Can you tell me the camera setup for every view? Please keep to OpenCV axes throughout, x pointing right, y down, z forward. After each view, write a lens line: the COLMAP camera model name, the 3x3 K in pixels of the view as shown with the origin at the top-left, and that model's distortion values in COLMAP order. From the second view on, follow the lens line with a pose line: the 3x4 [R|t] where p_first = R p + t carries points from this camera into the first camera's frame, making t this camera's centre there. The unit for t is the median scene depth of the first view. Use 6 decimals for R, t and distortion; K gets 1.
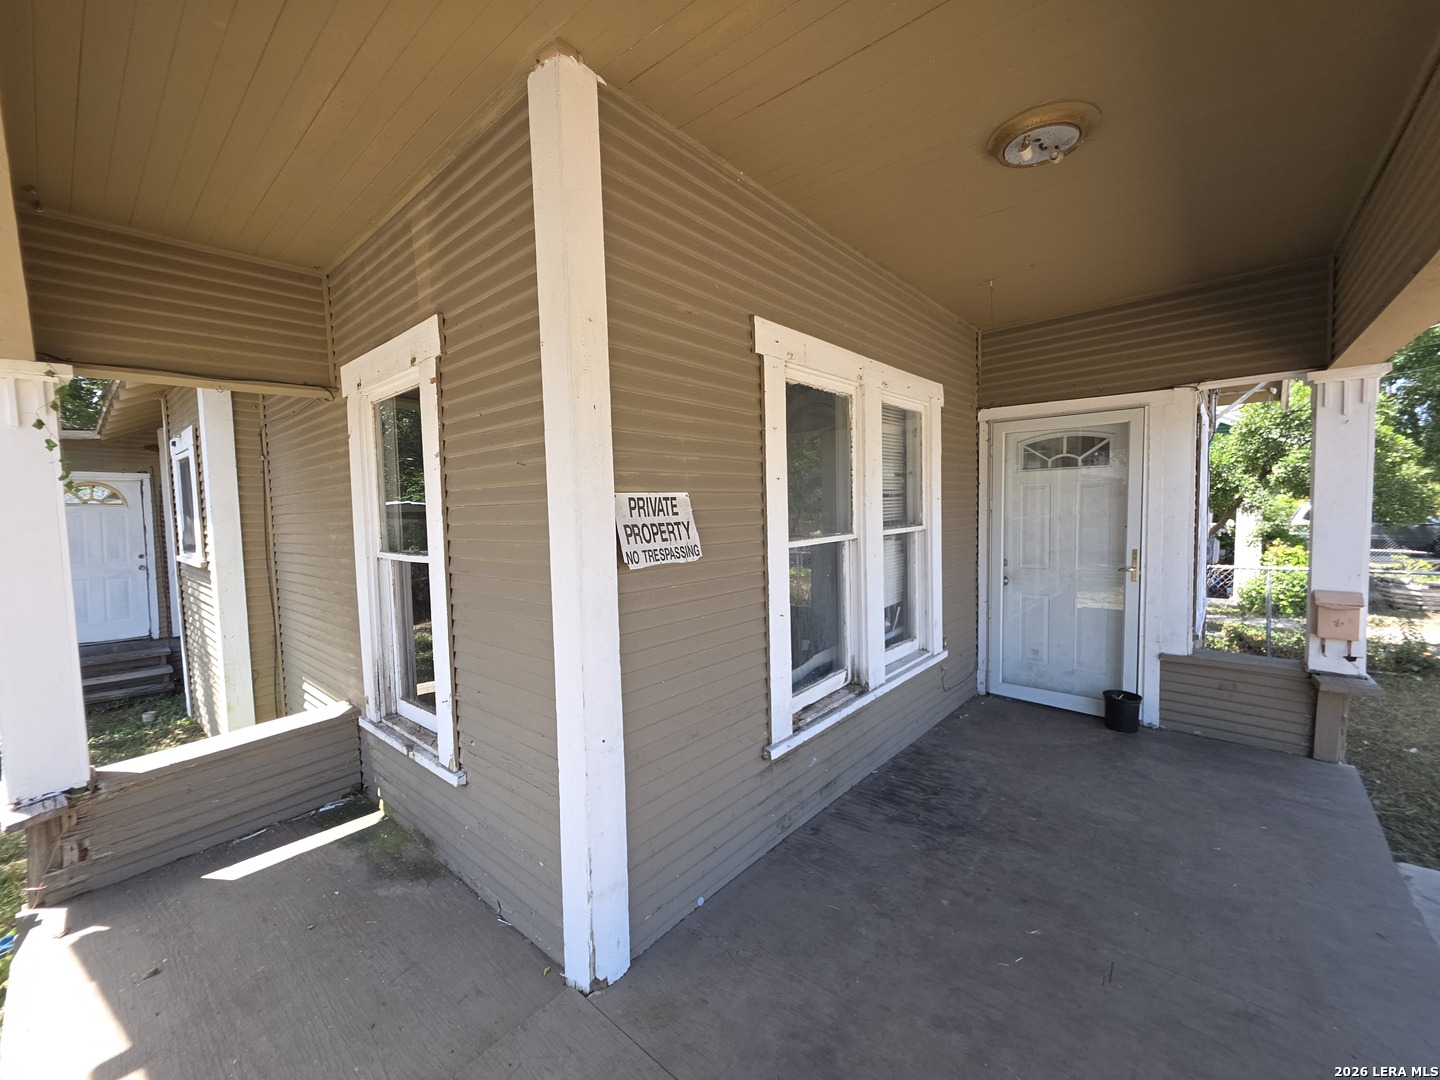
lens RADIAL K [[571.6, 0, 727.4], [0, 571.6, 536.9], [0, 0, 1]] dist [0.003193, -0.000593]
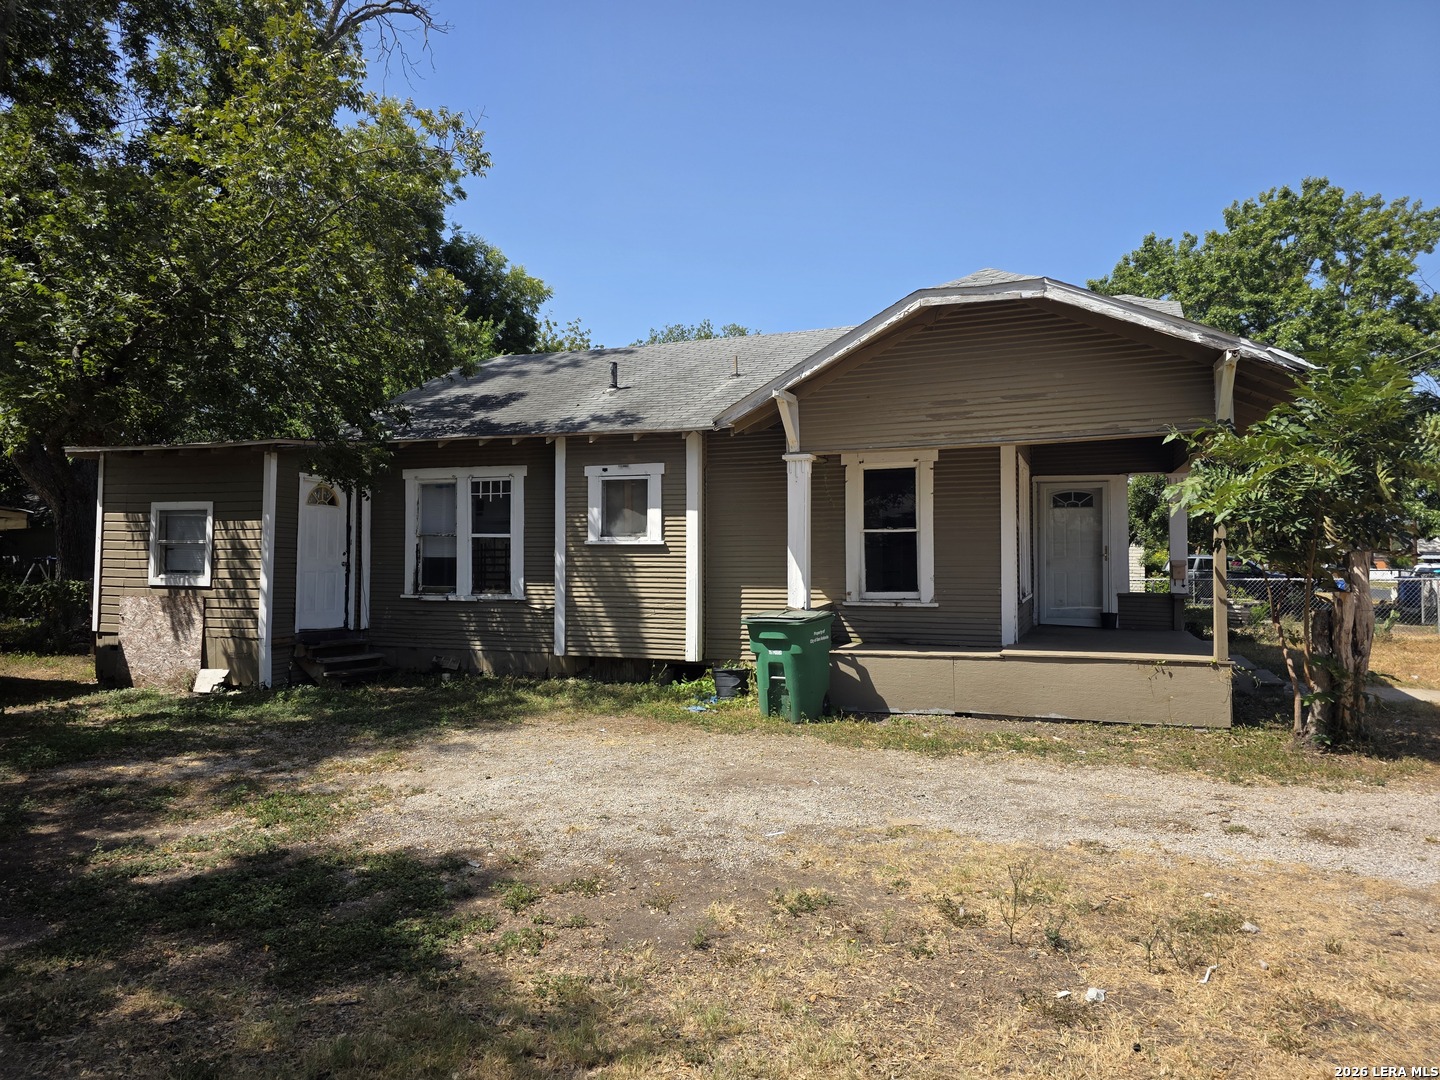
lens RADIAL K [[938.2, 0, 719.6], [0, 938.2, 530.1], [0, 0, 1]] dist [0.018509, -0.037916]
pose [[0.943136, 0.034009, 0.330662, -1.576785], [-0.005953, 0.996321, -0.085494, 0.234094], [-0.332353, 0.078664, 0.939869, -1.591335]]
